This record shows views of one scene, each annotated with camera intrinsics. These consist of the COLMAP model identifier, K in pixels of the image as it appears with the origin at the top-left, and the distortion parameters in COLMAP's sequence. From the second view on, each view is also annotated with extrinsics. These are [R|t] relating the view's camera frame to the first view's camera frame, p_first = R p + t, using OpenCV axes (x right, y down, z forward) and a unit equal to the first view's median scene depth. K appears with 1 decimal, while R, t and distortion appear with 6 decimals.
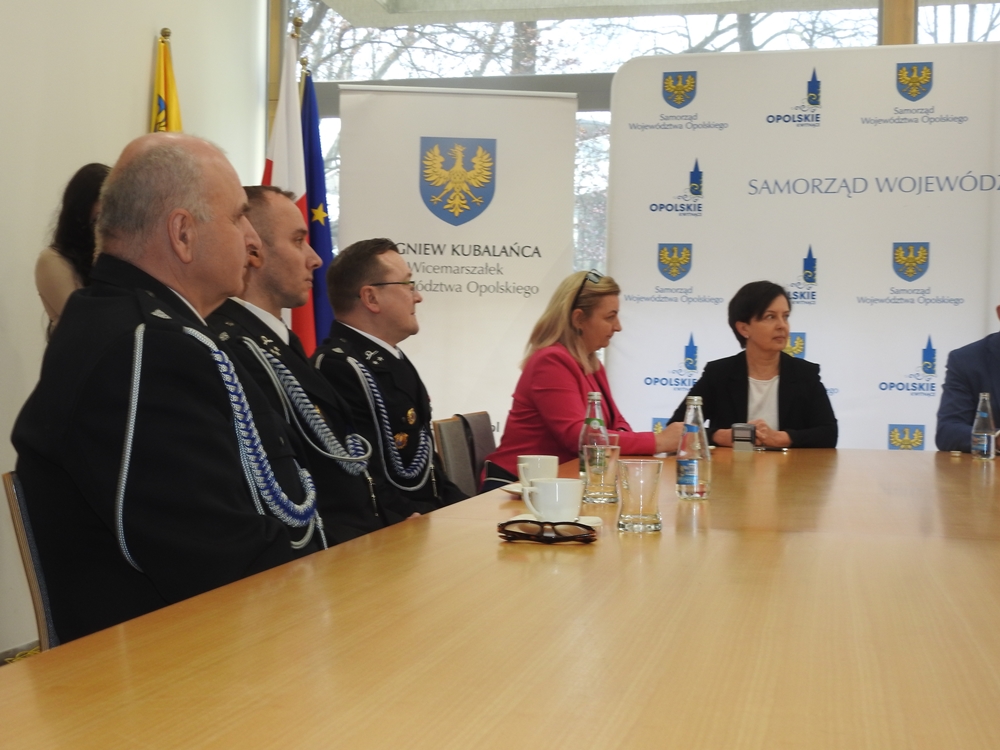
lens RADIAL K [[1362.6, 0, 501.6], [0, 1362.6, 386.0], [0, 0, 1]] dist [-0.002980, 0.000000]
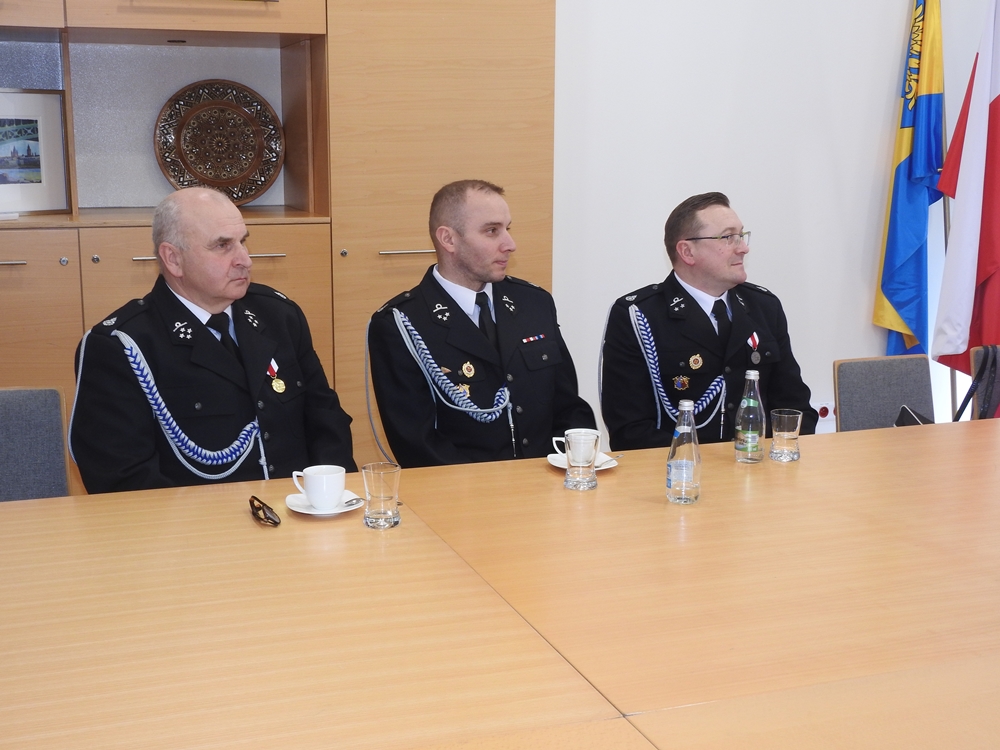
lens RADIAL K [[1243.4, 0, 498.6], [0, 1243.4, 377.5], [0, 0, 1]] dist [0.001519, 0.000000]
pose [[0.517883, 0.147582, -0.842625, 0.717098], [0.001862, 0.984809, 0.173629, -0.143510], [0.855449, -0.091489, 0.509741, 0.338109]]
